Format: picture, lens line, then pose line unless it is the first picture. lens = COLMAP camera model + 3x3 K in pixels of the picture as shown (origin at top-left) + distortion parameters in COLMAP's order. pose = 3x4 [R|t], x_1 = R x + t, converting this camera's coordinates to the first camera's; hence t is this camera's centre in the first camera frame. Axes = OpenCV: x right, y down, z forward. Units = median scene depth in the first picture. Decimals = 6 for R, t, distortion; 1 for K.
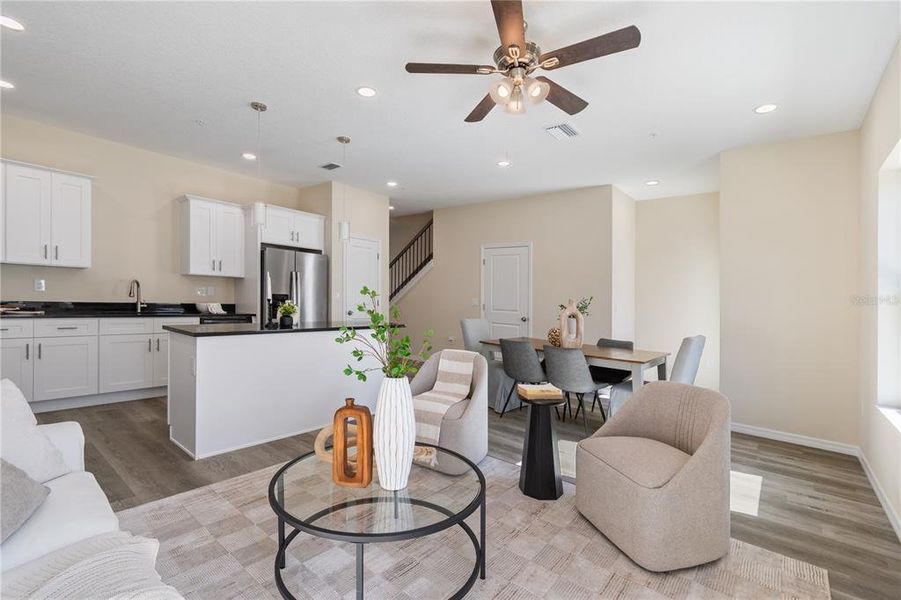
lens RADIAL K [[405.9, 0, 435.7], [0, 405.9, 296.8], [0, 0, 1]] dist [0.000509, -0.000031]
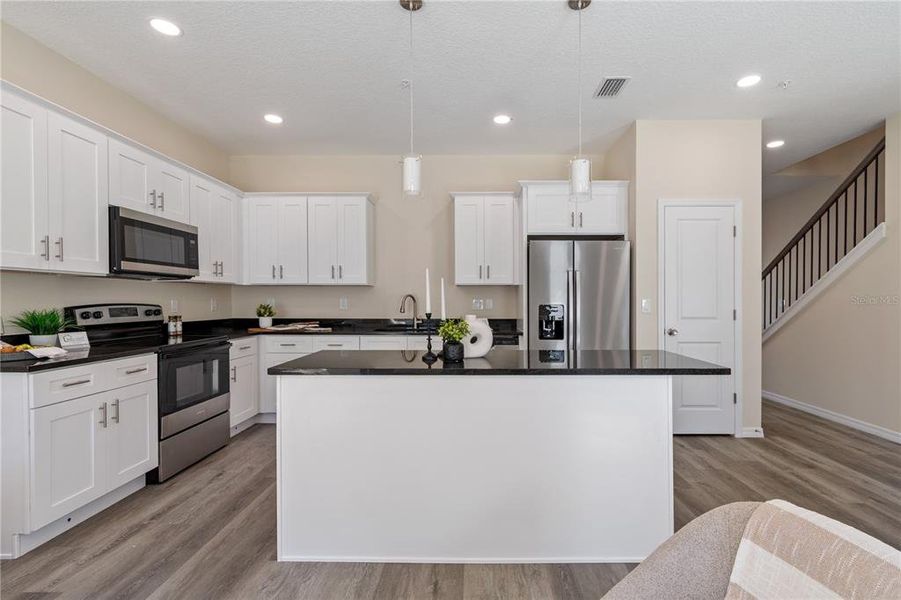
lens RADIAL K [[412.4, 0, 463.0], [0, 412.4, 300.3], [0, 0, 1]] dist [-0.000907, -0.000234]
pose [[0.633116, -0.039493, -0.773049, 0.068341], [0.018640, 0.999186, -0.035779, 0.008078], [0.773832, 0.008243, 0.633337, 0.461556]]
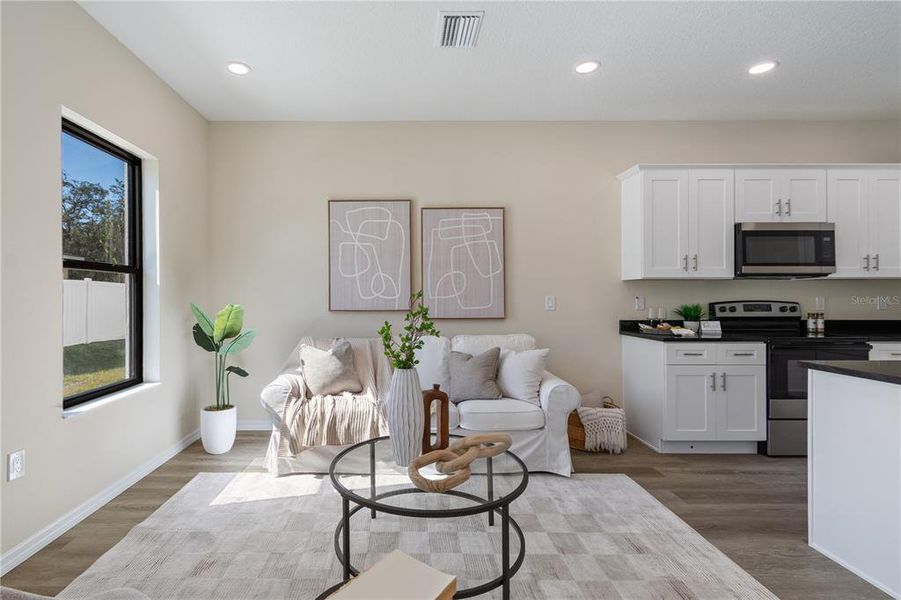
lens RADIAL K [[427.9, 0, 408.4], [0, 427.9, 299.6], [0, 0, 1]] dist [0.000394, -0.000185]
pose [[-0.761400, -0.035978, -0.647283, 0.236802], [-0.035733, 0.999270, -0.013510, 0.012324], [0.647297, 0.012843, -0.762130, 0.638692]]
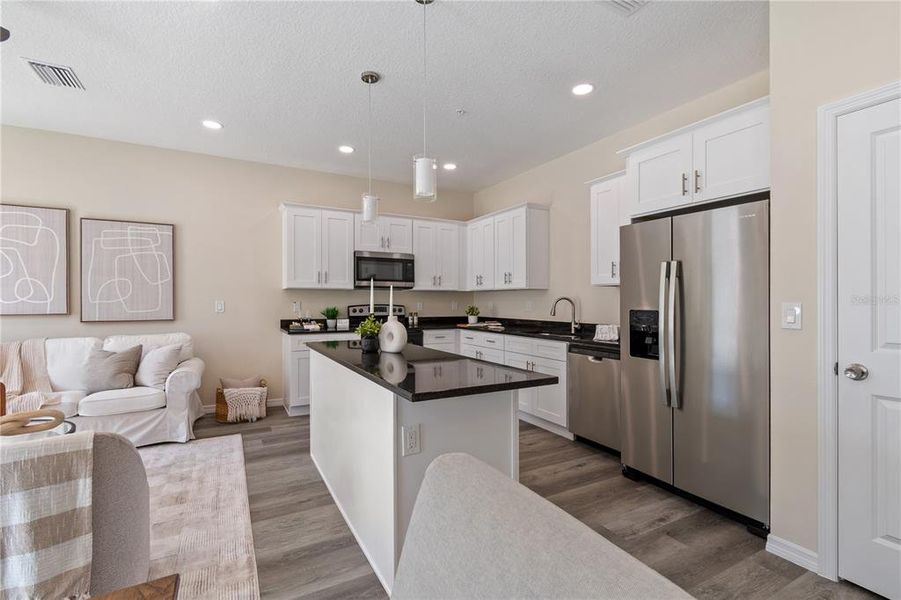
lens RADIAL K [[407.6, 0, 448.7], [0, 407.6, 302.5], [0, 0, 1]] dist [0.000917, 0.000156]
pose [[-0.364598, -0.038891, -0.930353, 0.188238], [-0.024360, 0.999184, -0.032222, 0.005961], [0.930846, 0.010915, -0.365248, 1.019705]]
